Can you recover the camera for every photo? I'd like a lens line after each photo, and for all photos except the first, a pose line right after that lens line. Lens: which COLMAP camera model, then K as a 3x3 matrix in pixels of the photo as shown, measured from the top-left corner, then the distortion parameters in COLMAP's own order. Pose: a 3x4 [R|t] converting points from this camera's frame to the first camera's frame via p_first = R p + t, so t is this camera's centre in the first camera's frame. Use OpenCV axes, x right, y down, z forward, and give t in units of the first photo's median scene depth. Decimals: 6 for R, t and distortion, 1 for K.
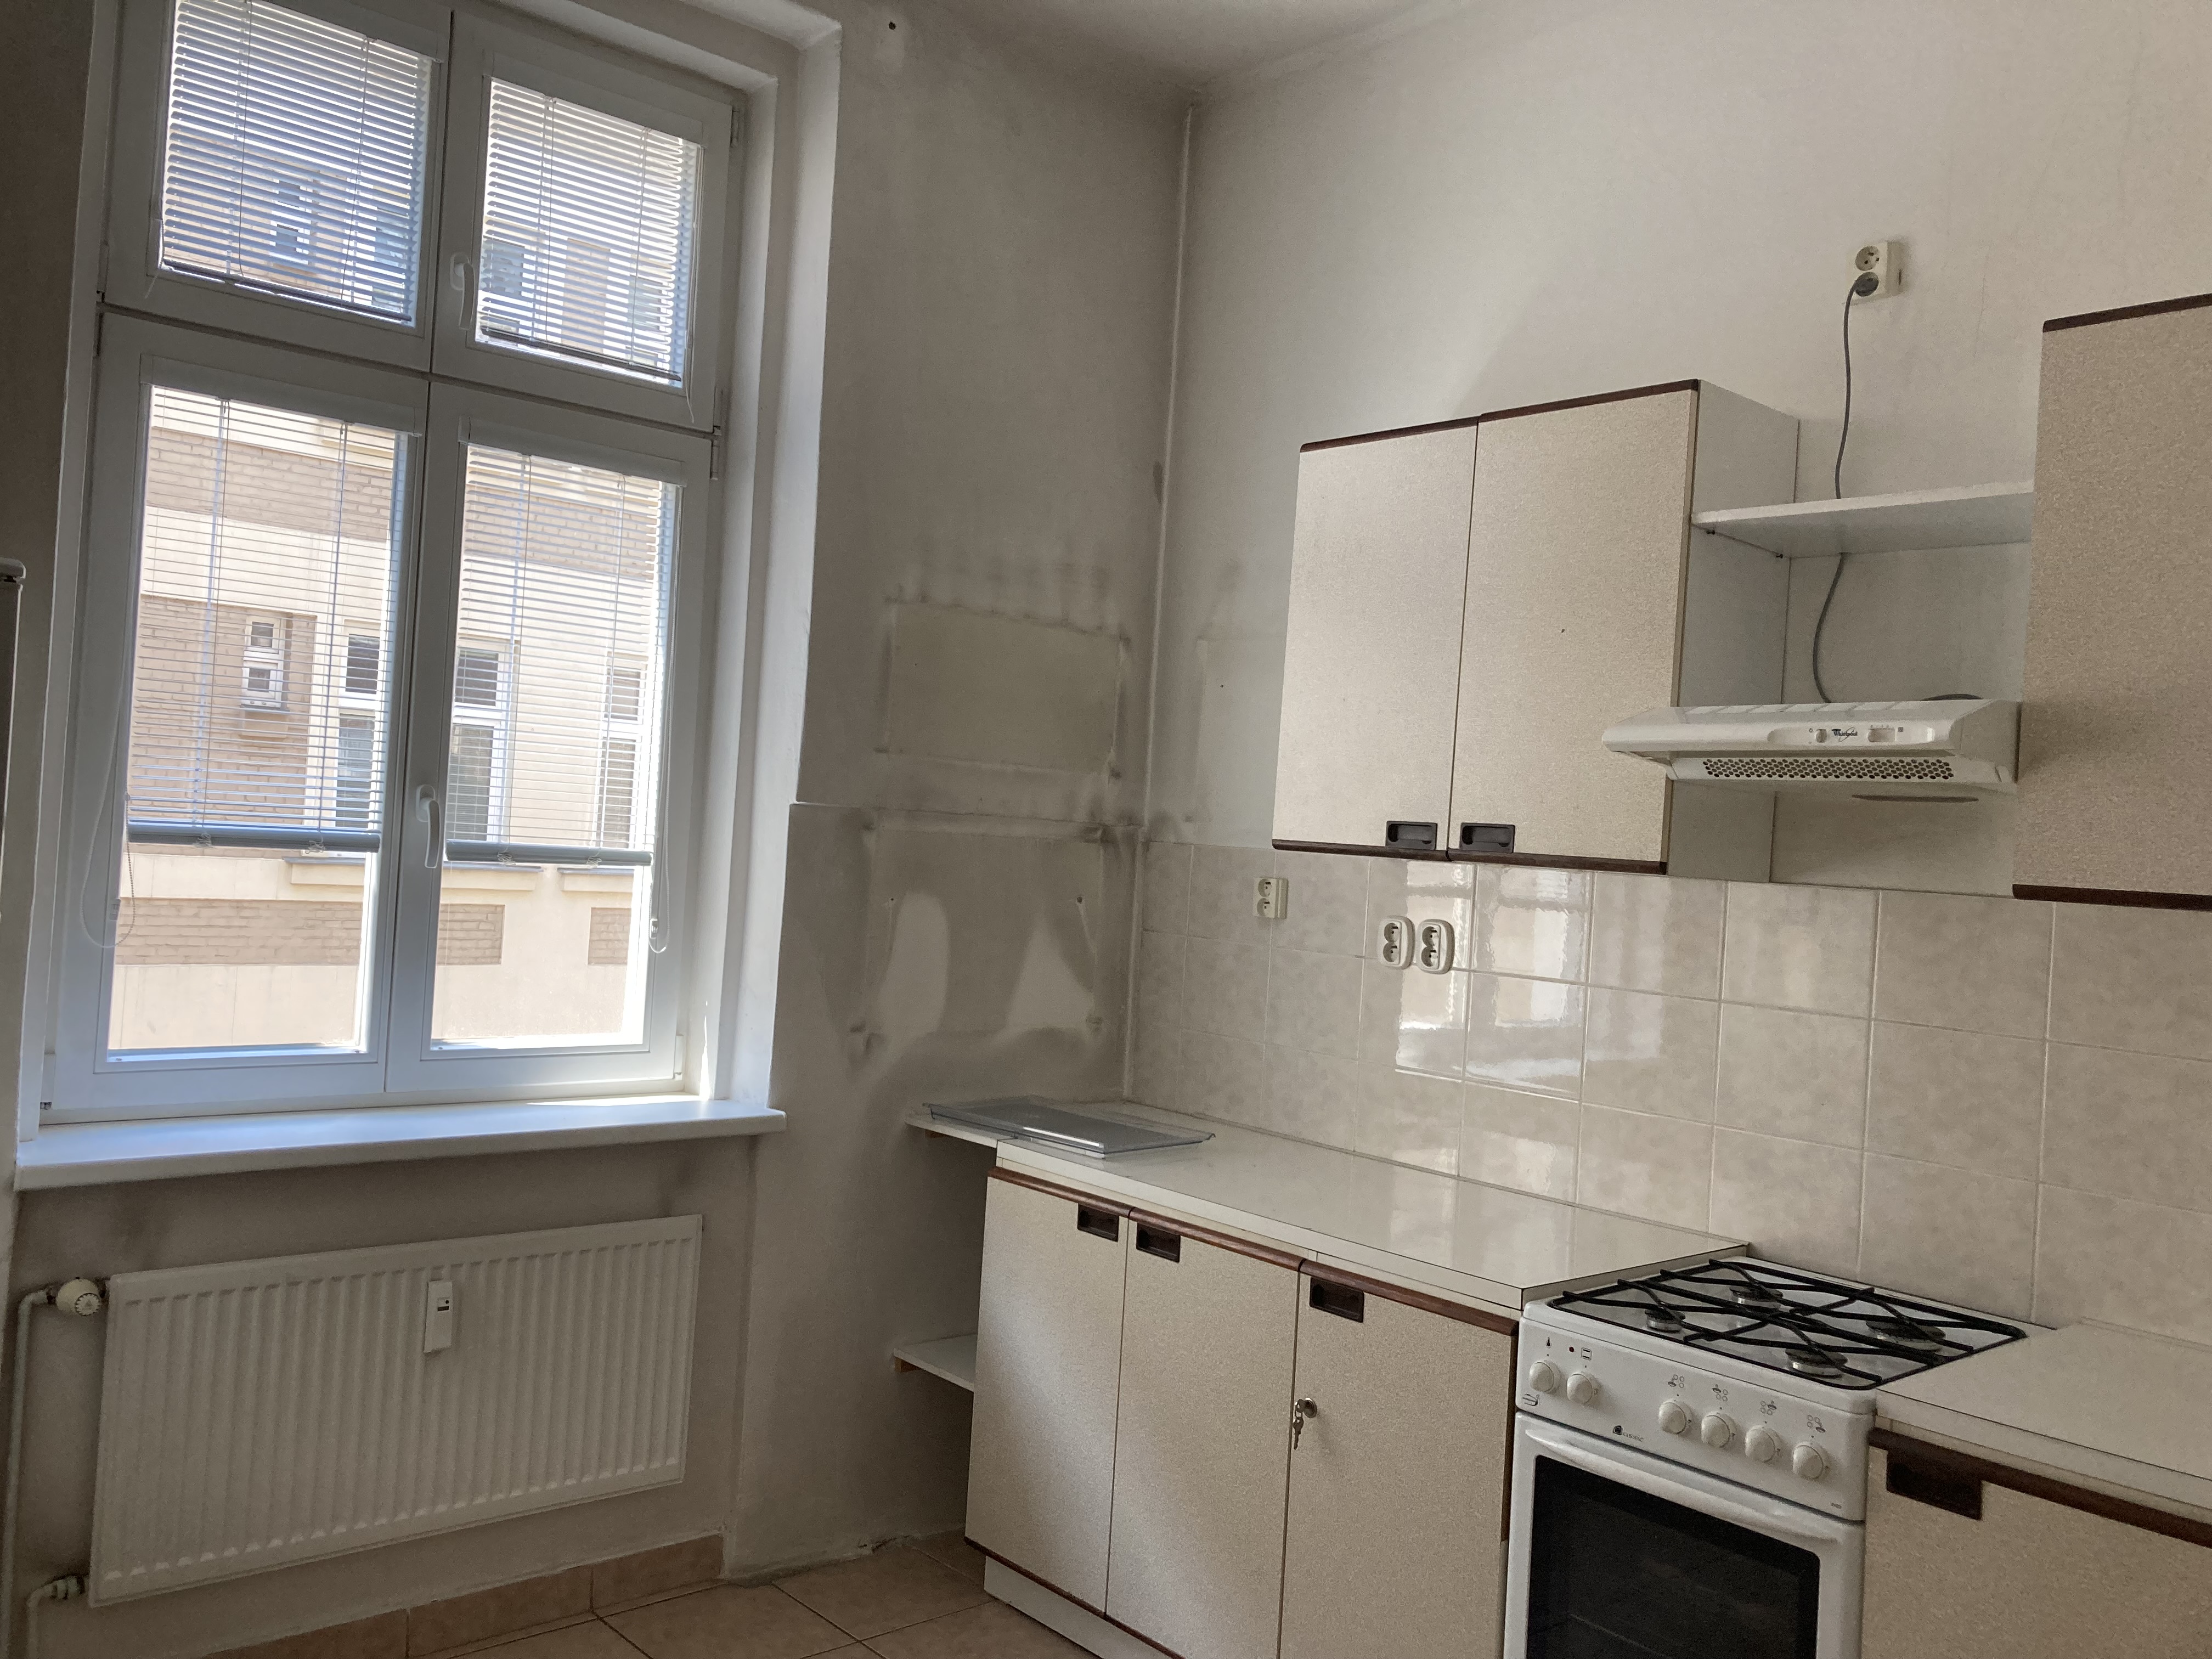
lens RADIAL K [[1790.2, 0, 1115.6], [0, 1790.2, 815.7], [0, 0, 1]] dist [-0.006469, 0.007535]
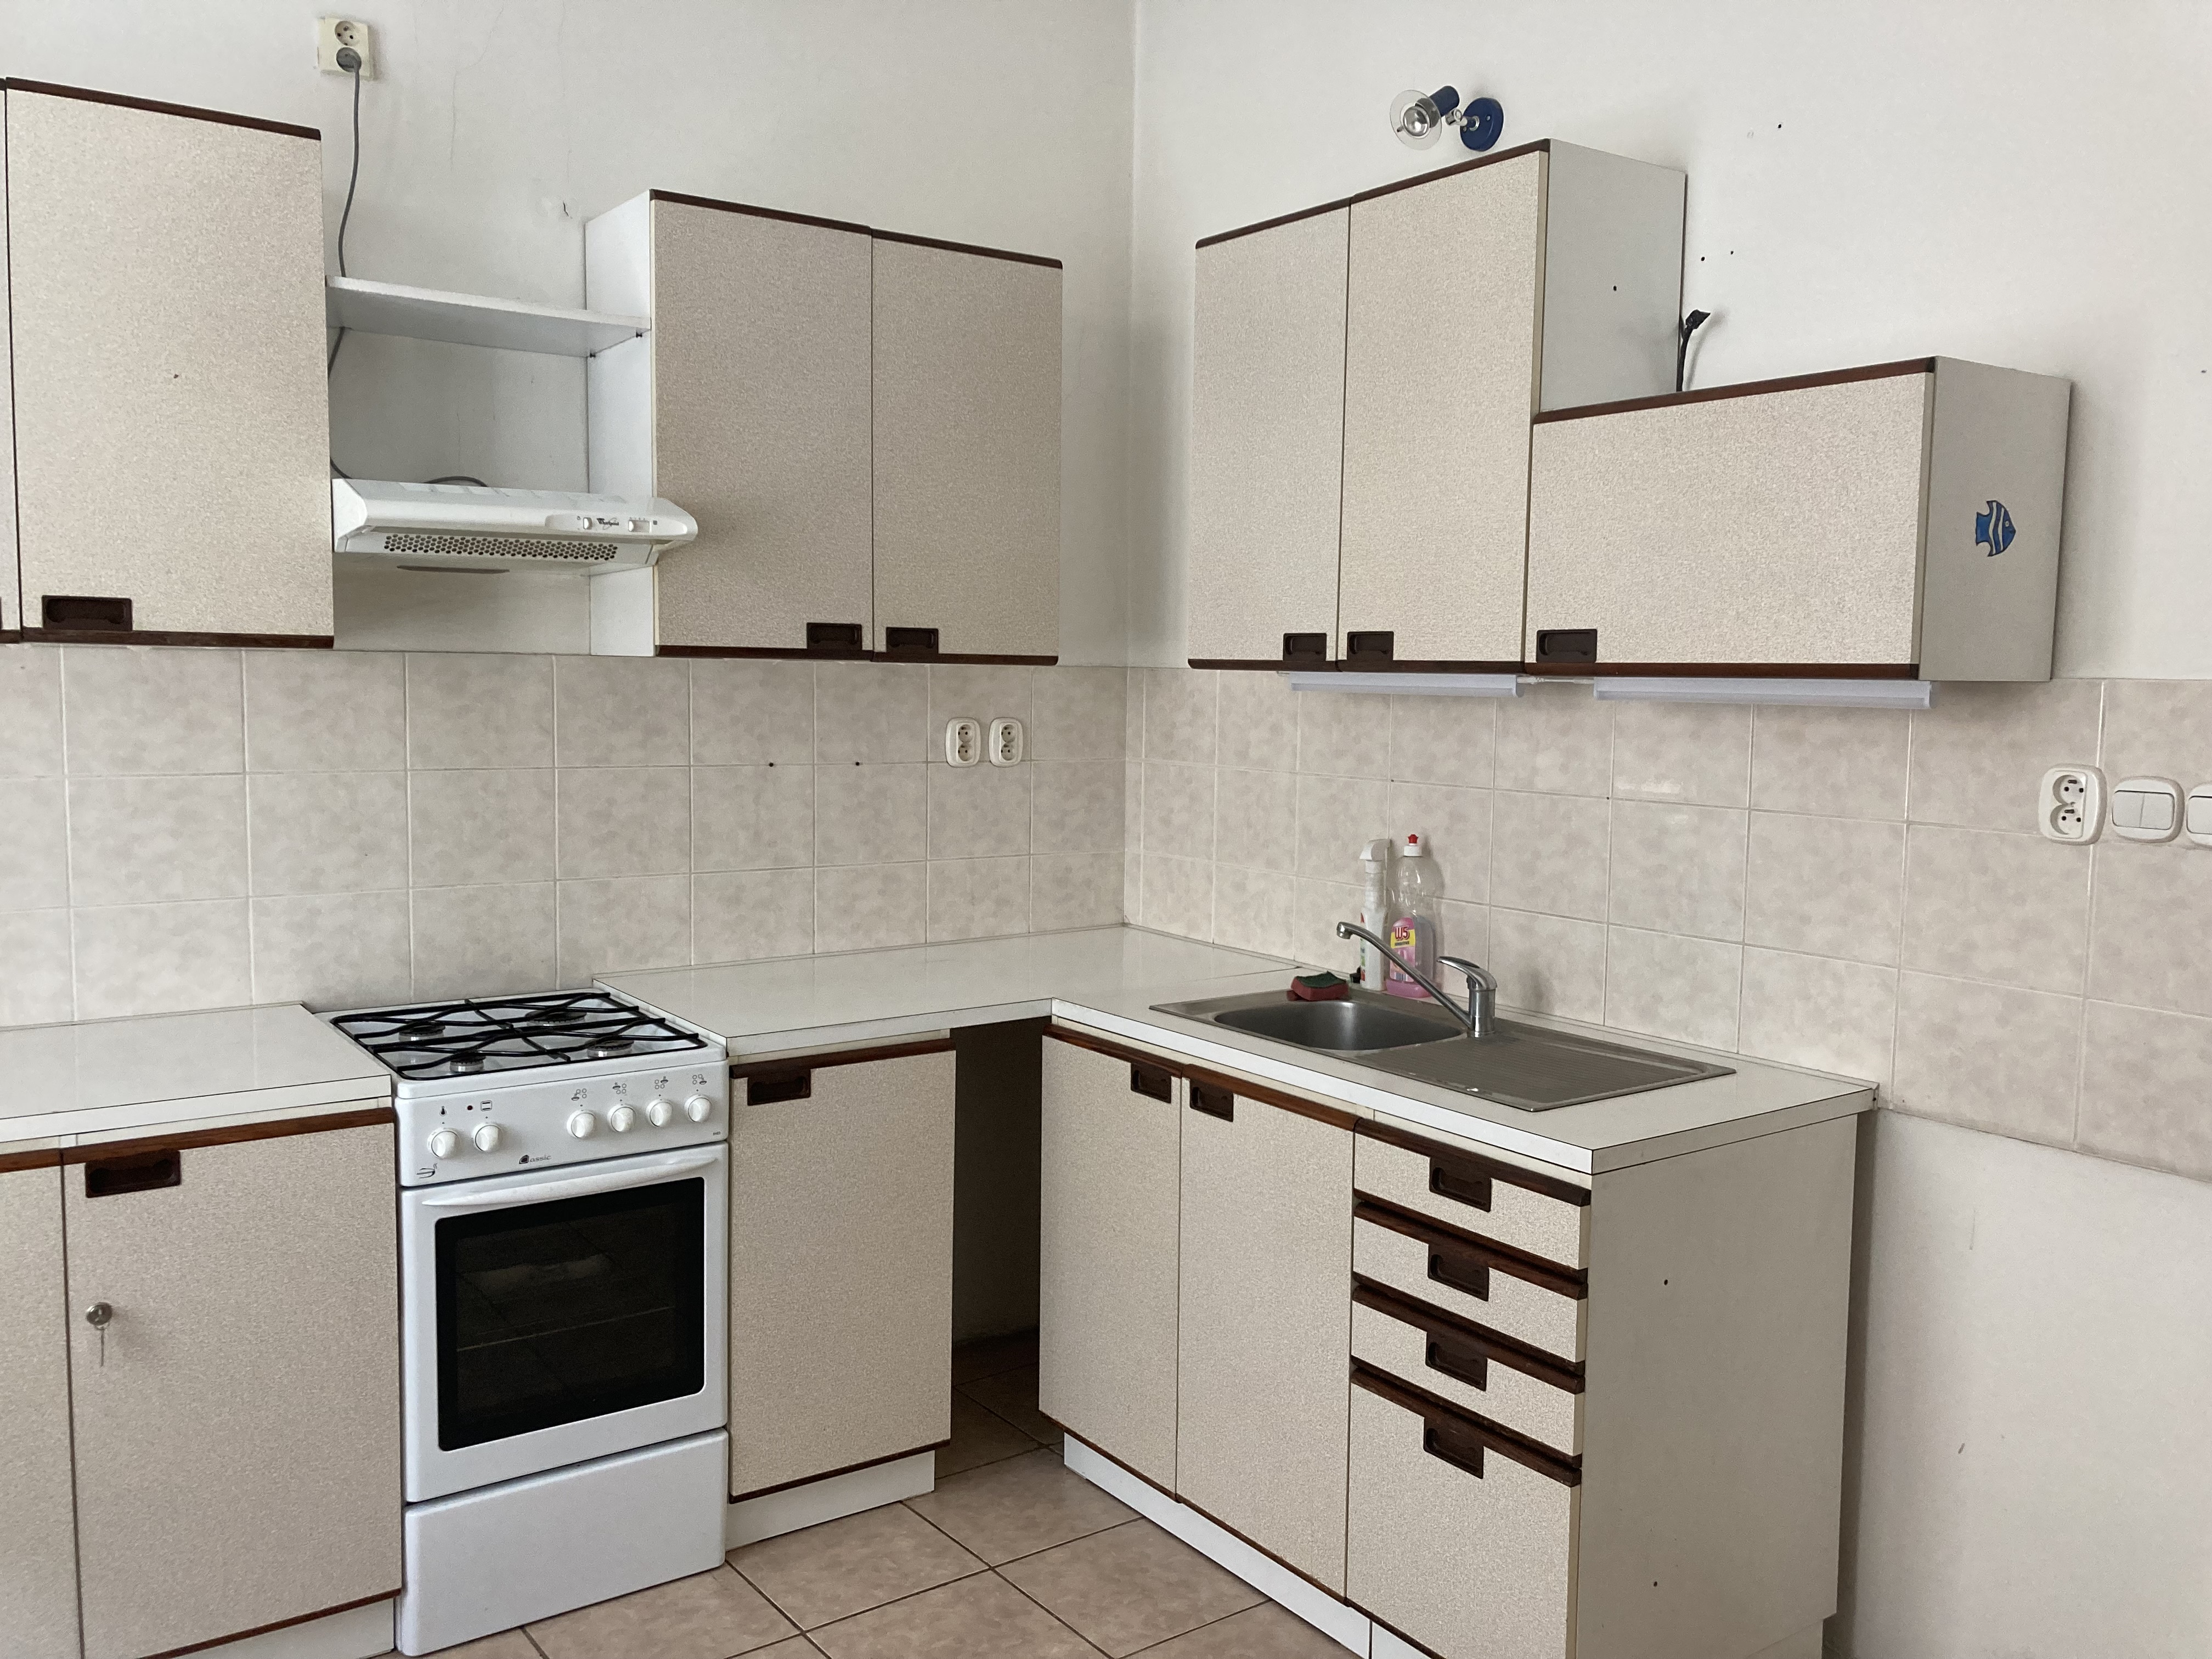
lens RADIAL K [[1790.2, 0, 1124.0], [0, 1790.2, 834.7], [0, 0, 1]] dist [-0.006469, 0.007535]
pose [[0.097876, -0.155740, 0.982937, -0.676231], [-0.025098, 0.986979, 0.158879, -0.035815], [-0.994882, -0.040221, 0.092693, 0.492916]]
